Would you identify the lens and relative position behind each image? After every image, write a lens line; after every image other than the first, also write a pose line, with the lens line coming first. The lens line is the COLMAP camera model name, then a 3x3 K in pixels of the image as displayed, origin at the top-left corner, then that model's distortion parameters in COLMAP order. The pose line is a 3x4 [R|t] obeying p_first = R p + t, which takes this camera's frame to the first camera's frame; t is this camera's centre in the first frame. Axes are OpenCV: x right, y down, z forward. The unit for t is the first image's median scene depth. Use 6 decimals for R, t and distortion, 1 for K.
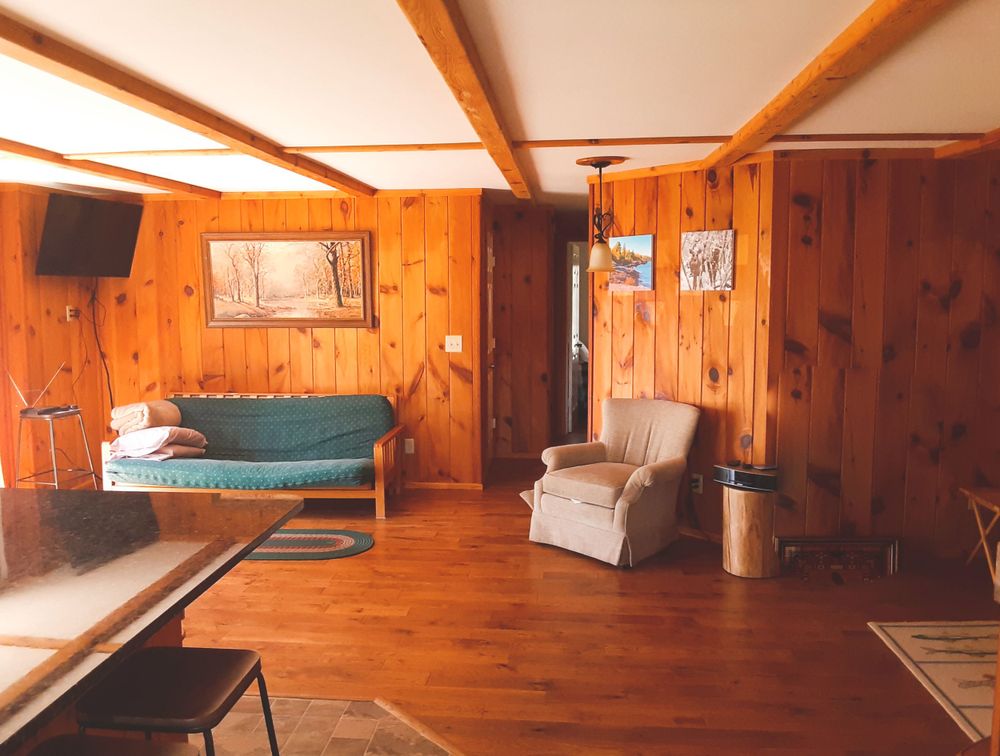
lens RADIAL K [[915.3, 0, 500.0], [0, 915.3, 378.0], [0, 0, 1]] dist [0.008393, 0.009441]
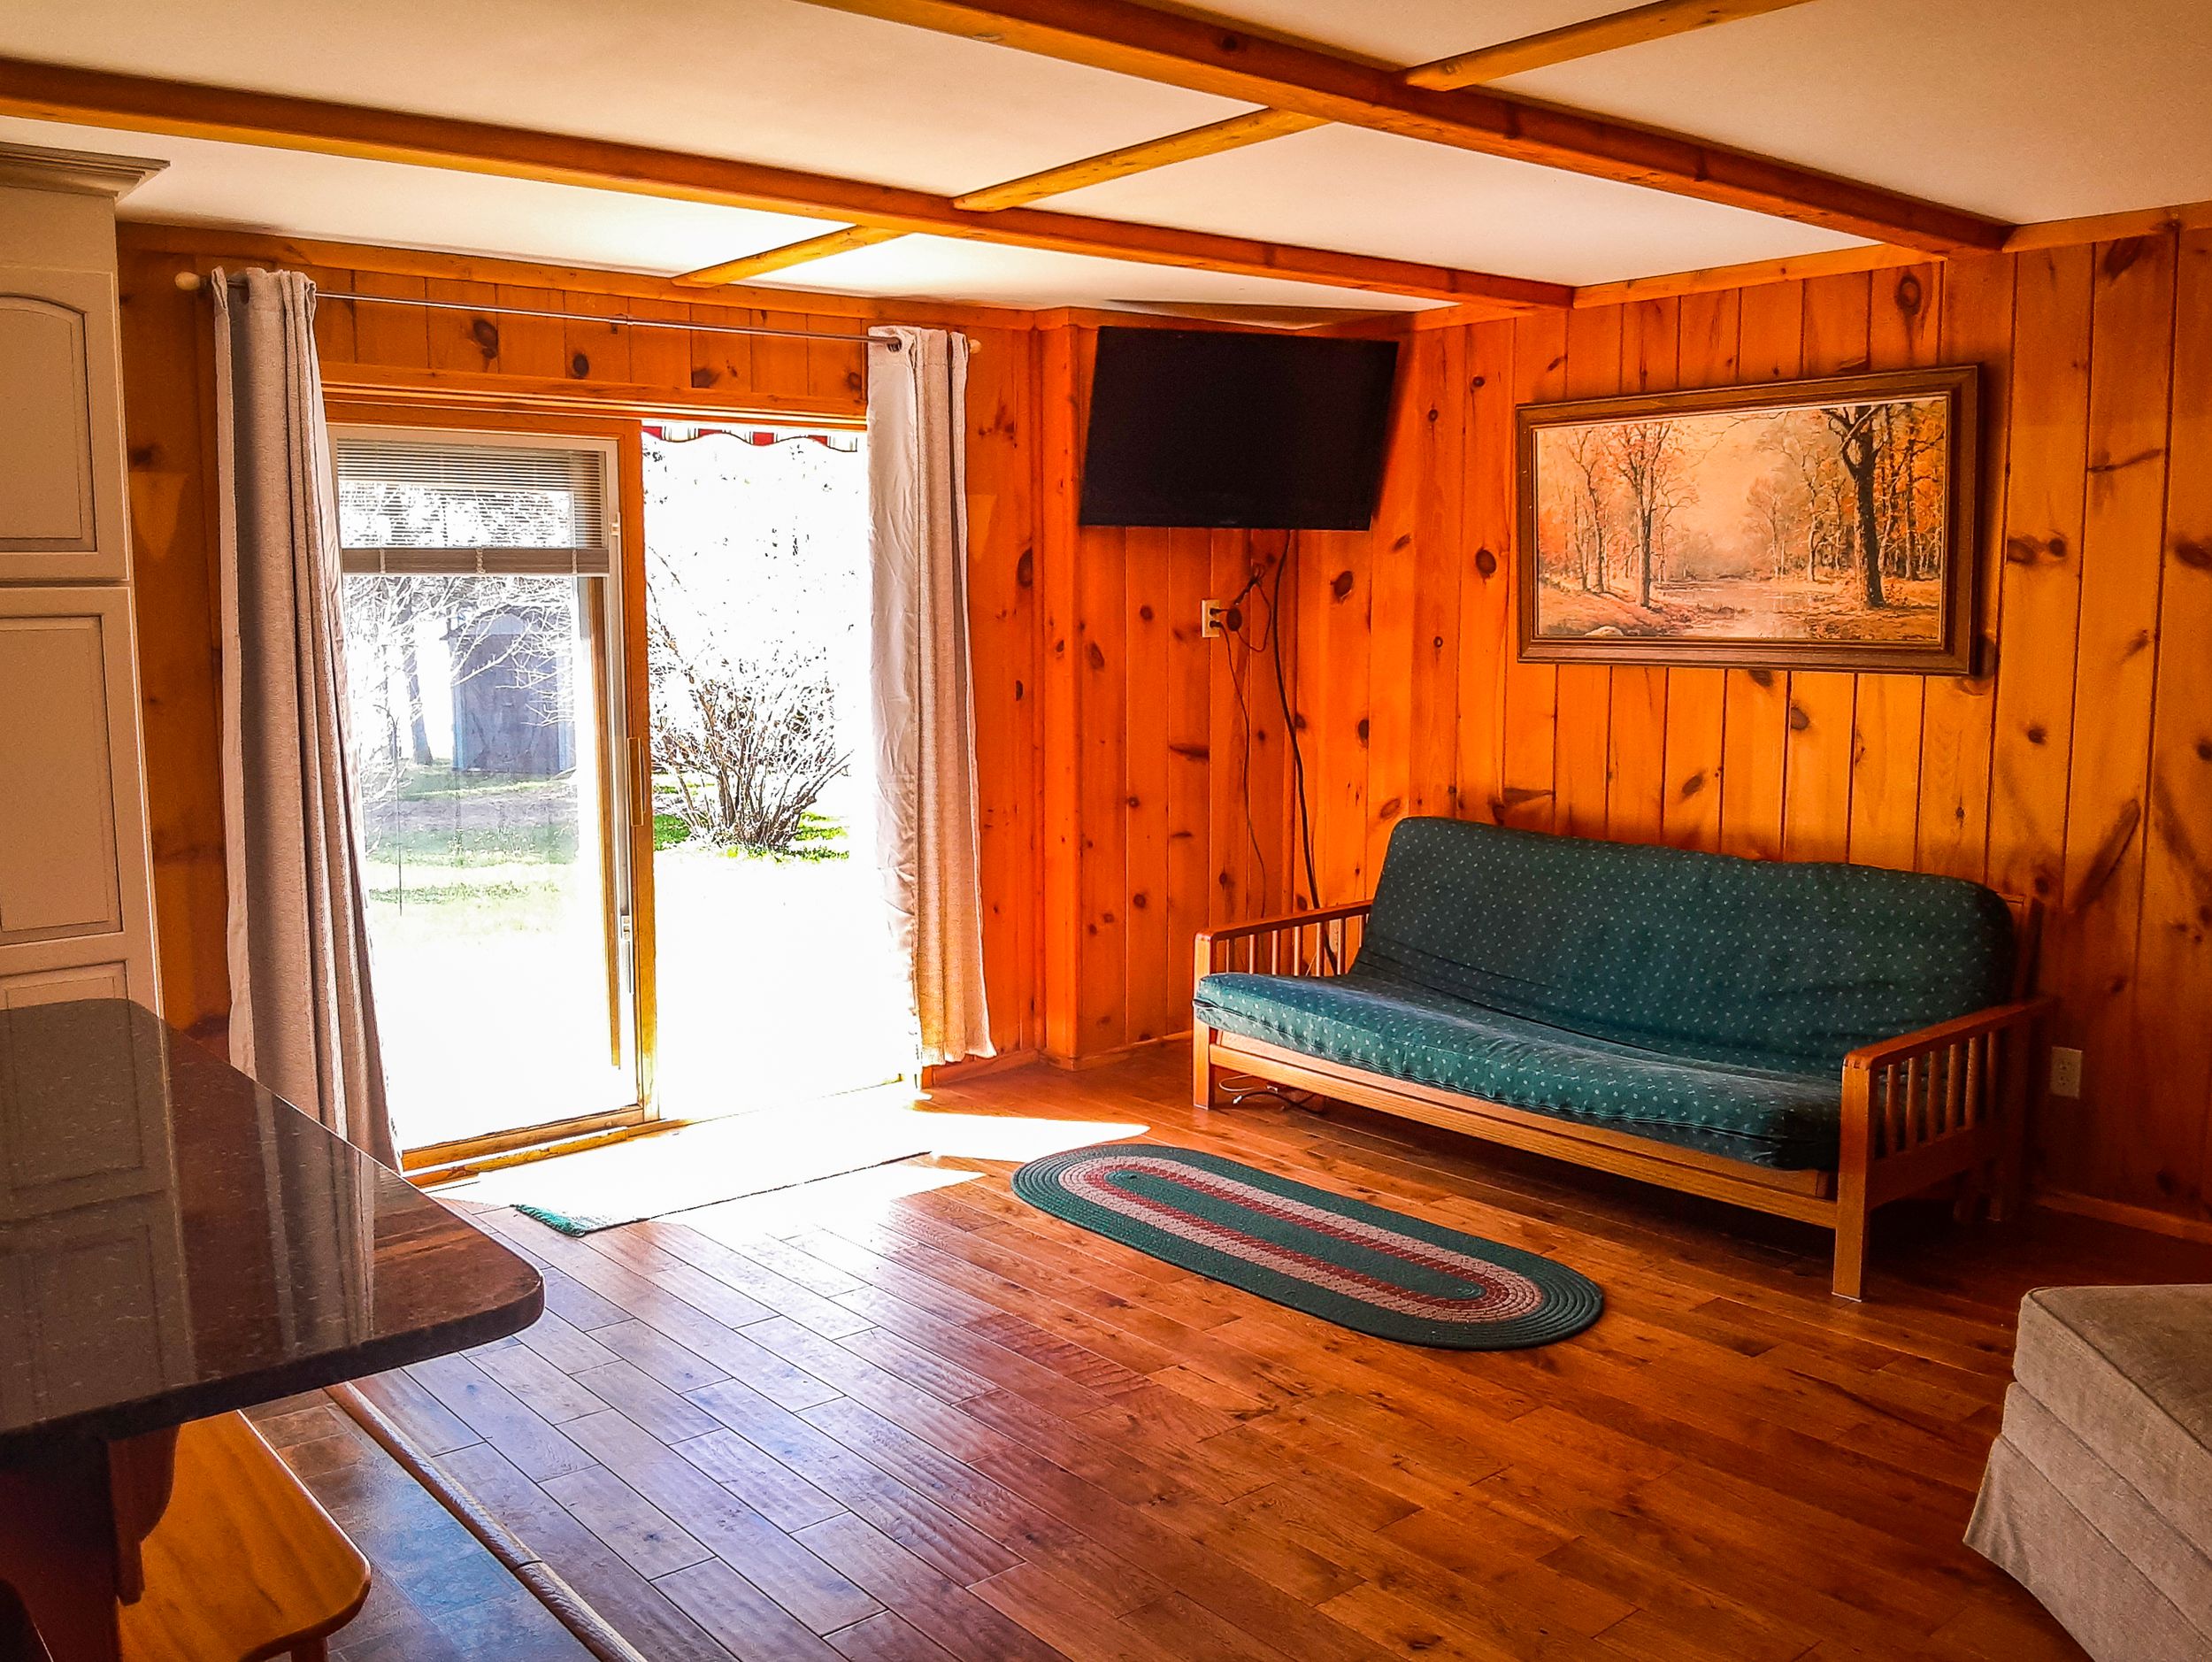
lens RADIAL K [[1895.5, 0, 1106.0], [0, 1895.5, 831.0], [0, 0, 1]] dist [0.011414, -0.149325]
pose [[0.693426, 0.088181, -0.715112, 0.120021], [-0.071664, 0.996002, 0.053327, -0.015724], [0.716956, 0.014270, 0.696973, 0.347797]]
